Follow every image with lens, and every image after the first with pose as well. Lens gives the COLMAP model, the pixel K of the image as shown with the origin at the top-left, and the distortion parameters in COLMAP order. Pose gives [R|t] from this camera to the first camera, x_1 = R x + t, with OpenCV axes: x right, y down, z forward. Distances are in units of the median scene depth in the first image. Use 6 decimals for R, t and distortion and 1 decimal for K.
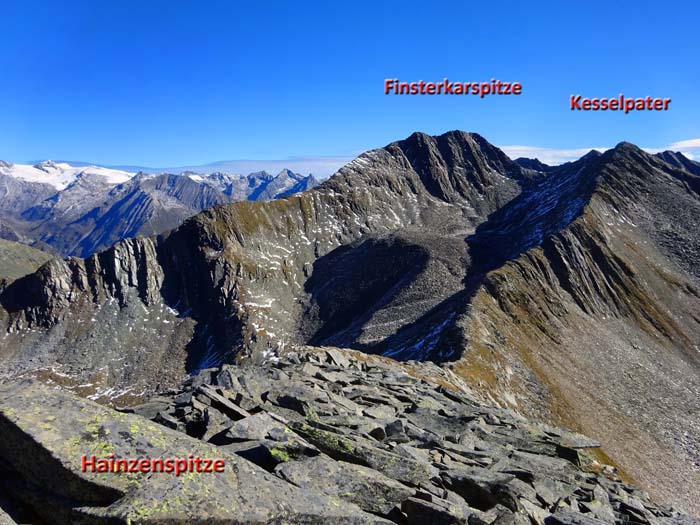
lens RADIAL K [[522.0, 0, 351.7], [0, 522.0, 262.0], [0, 0, 1]] dist [0.036521, -0.013707]
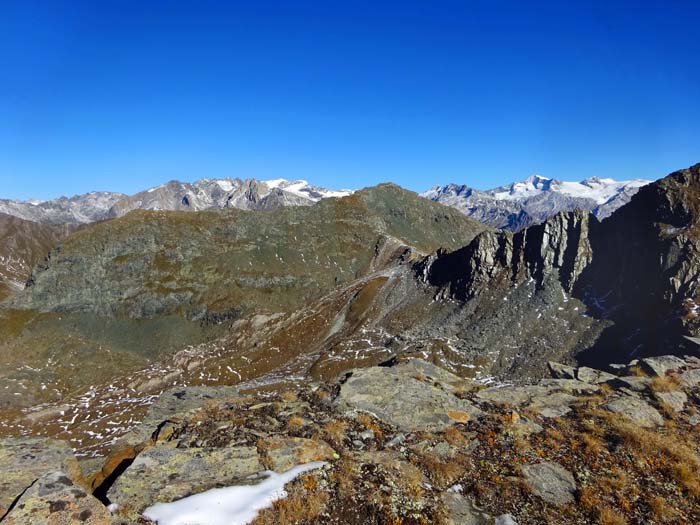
lens RADIAL K [[522.0, 0, 352.3], [0, 522.0, 261.1], [0, 0, 1]] dist [0.036521, -0.013707]
pose [[0.575881, 0.071460, -0.814405, 0.059098], [-0.101603, 0.994705, 0.015435, 0.056922], [0.811196, 0.073857, 0.580092, 0.275406]]
